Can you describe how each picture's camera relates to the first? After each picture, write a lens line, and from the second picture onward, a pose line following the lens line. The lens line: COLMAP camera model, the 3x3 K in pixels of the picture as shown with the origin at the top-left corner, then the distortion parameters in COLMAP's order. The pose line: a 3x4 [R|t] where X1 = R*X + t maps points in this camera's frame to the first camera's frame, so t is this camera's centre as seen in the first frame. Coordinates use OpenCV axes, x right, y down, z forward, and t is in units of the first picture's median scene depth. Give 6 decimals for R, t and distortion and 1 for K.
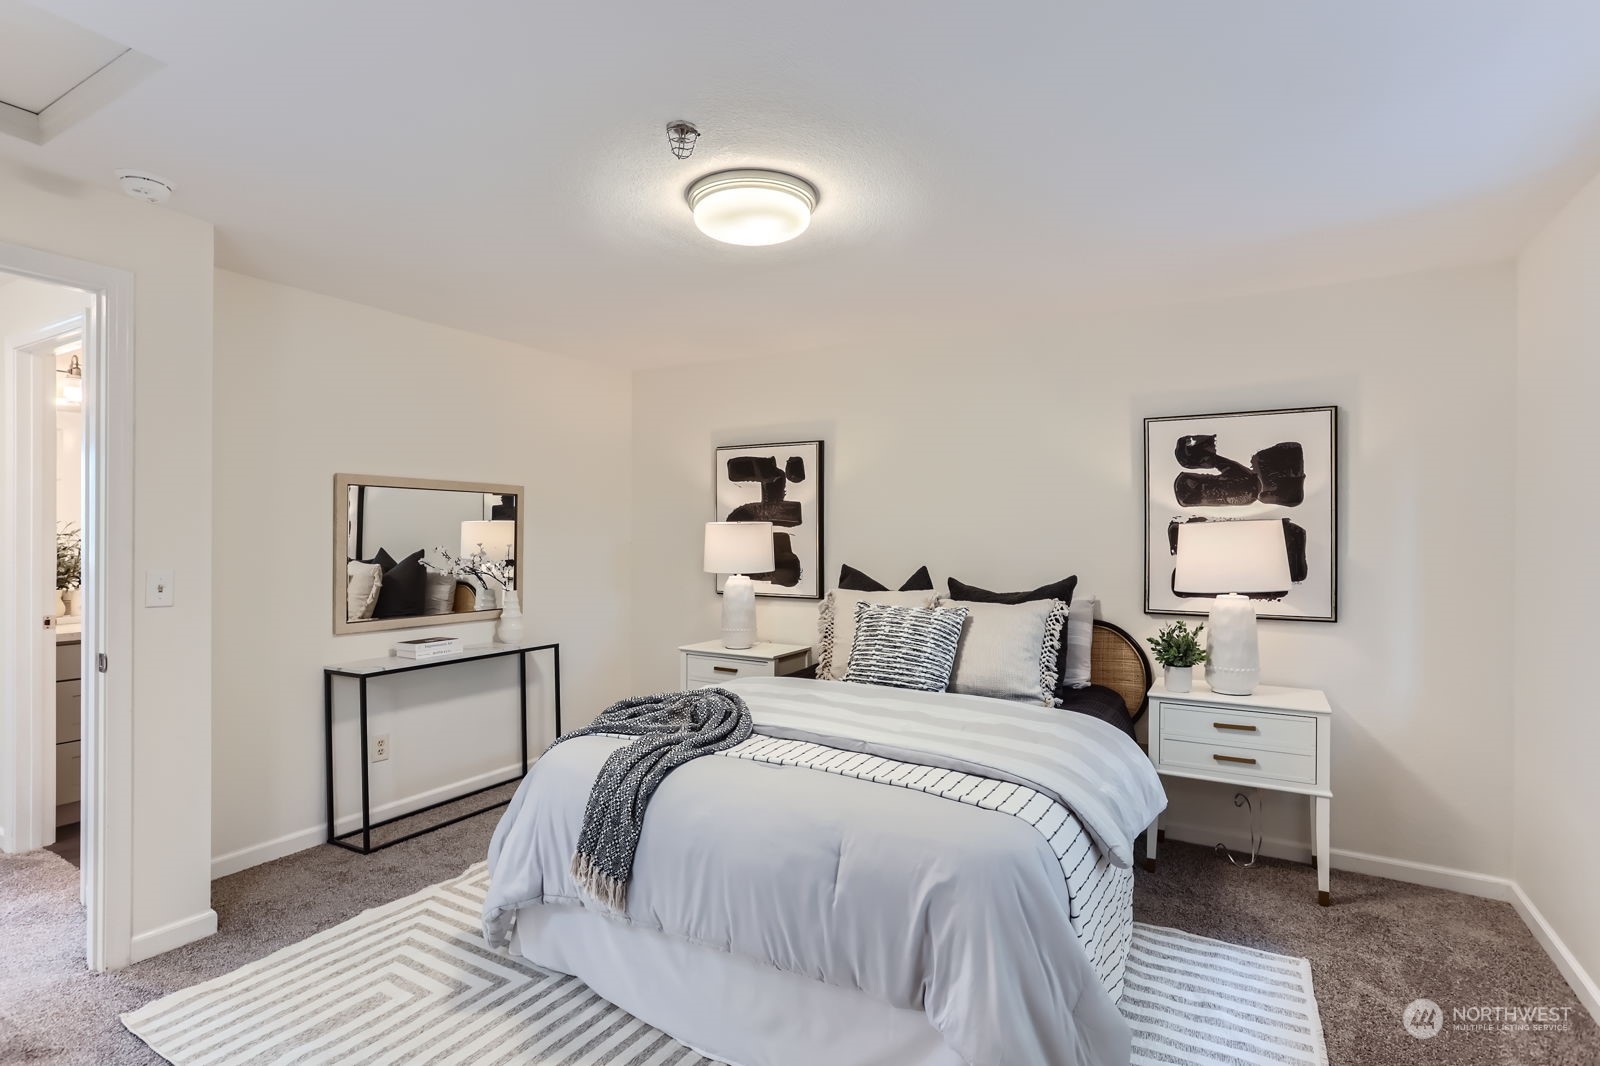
lens RADIAL K [[784.8, 0, 795.7], [0, 784.8, 536.6], [0, 0, 1]] dist [-0.042890, 0.025840]
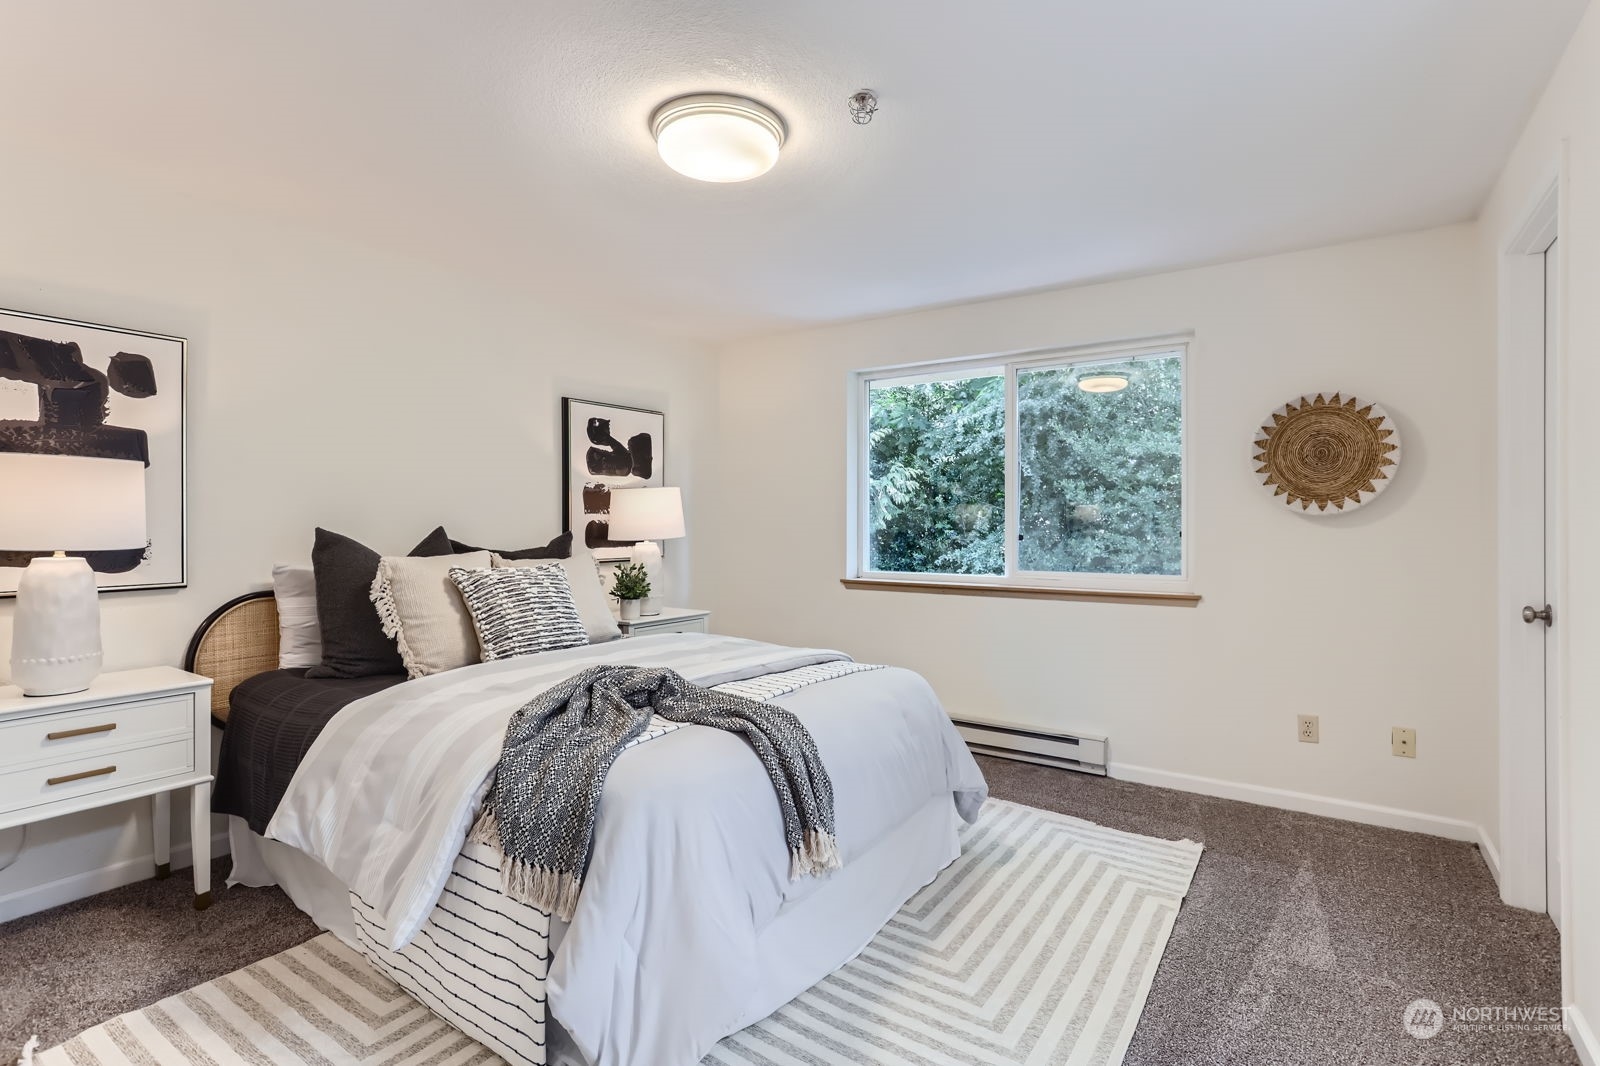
lens RADIAL K [[768.5, 0, 793.8], [0, 768.5, 526.8], [0, 0, 1]] dist [-0.043720, 0.025349]
pose [[0.095789, -0.011712, 0.995333, -0.676062], [-0.003724, 0.999920, 0.012124, 0.028195], [-0.995395, -0.004868, 0.095737, 0.559852]]
